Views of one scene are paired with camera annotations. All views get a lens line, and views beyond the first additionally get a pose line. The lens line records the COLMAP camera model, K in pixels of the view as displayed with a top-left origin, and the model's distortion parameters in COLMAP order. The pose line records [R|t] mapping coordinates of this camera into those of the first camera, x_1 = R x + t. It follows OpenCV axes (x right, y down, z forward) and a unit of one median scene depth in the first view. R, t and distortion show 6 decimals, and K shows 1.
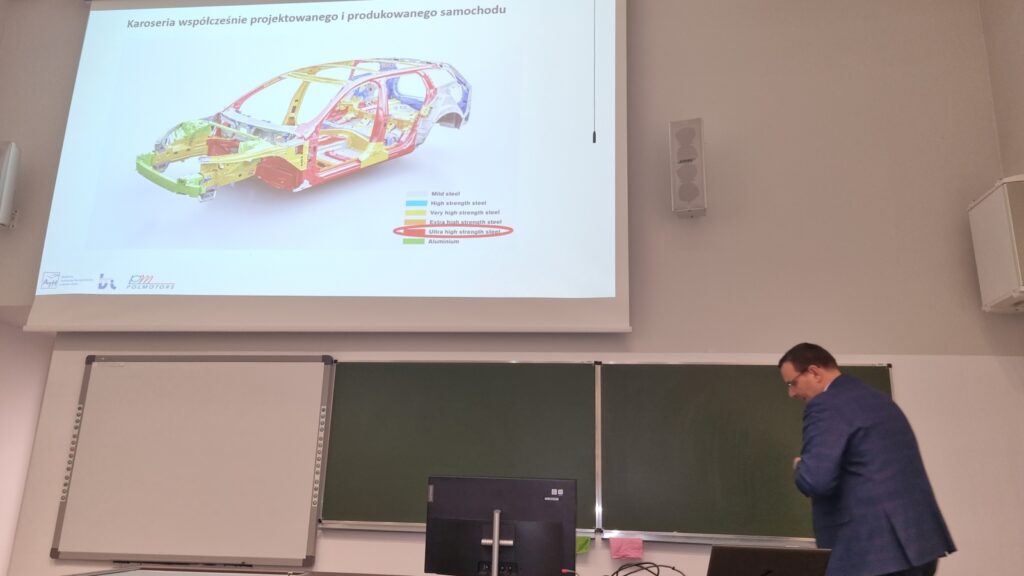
lens RADIAL K [[762.2, 0, 512.0], [0, 762.2, 288.0], [0, 0, 1]] dist [0.070877, 0.002147]
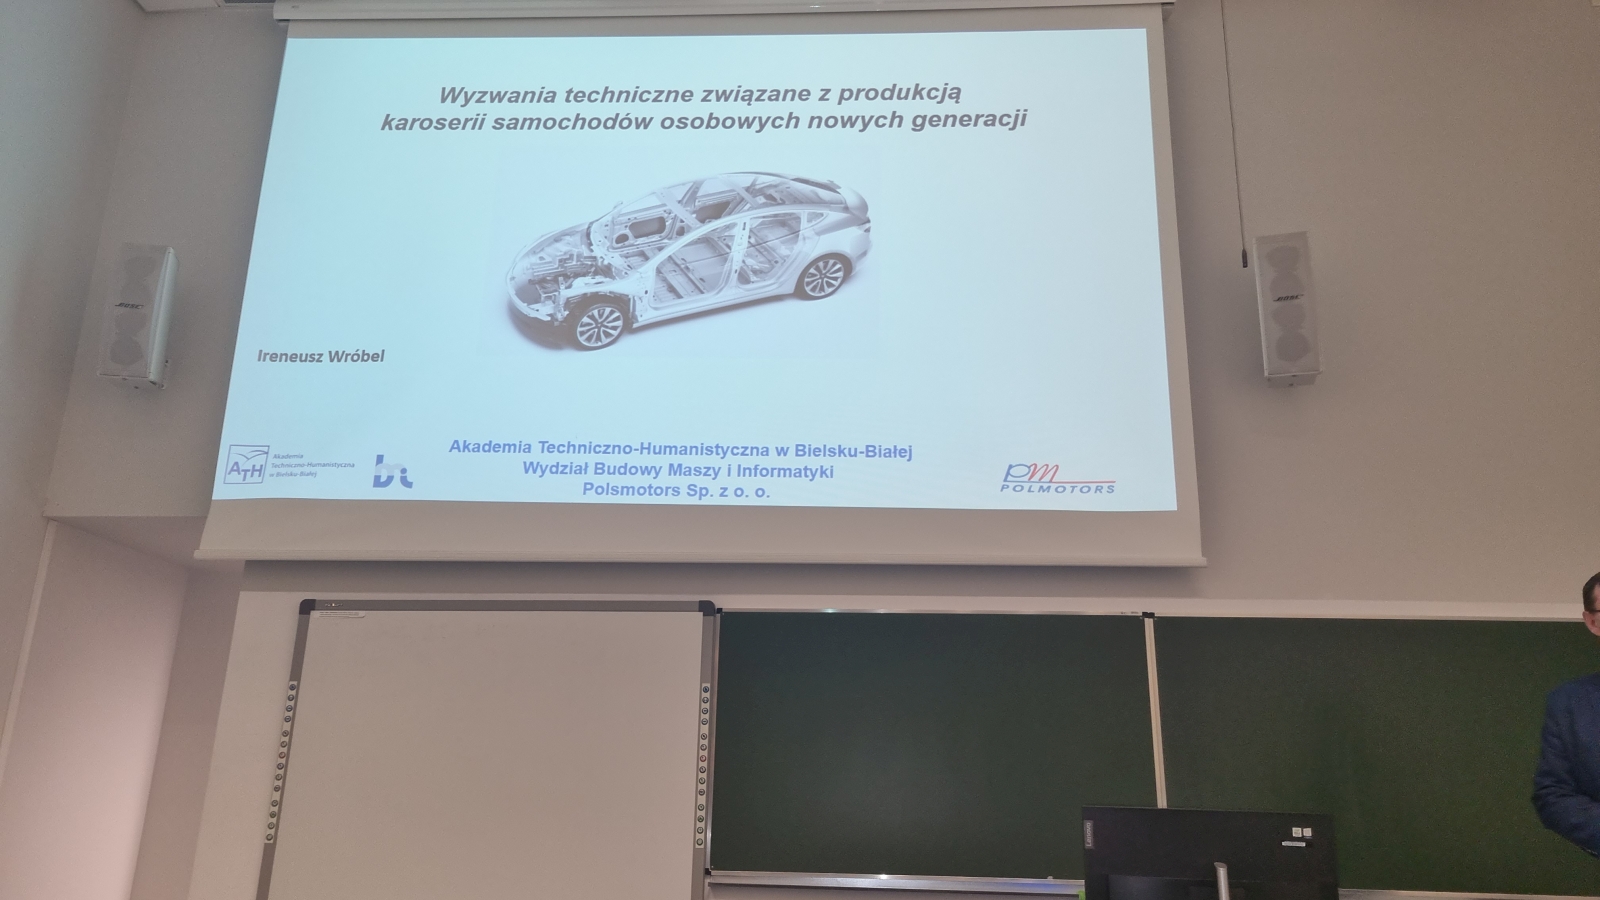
lens RADIAL K [[1168.2, 0, 800.8], [0, 1168.2, 465.9], [0, 0, 1]] dist [0.069242, 0.001276]
pose [[0.997068, 0.010853, 0.075747, -0.243272], [-0.008935, 0.999632, -0.025610, 0.002742], [-0.075997, 0.024858, 0.996798, 0.050855]]
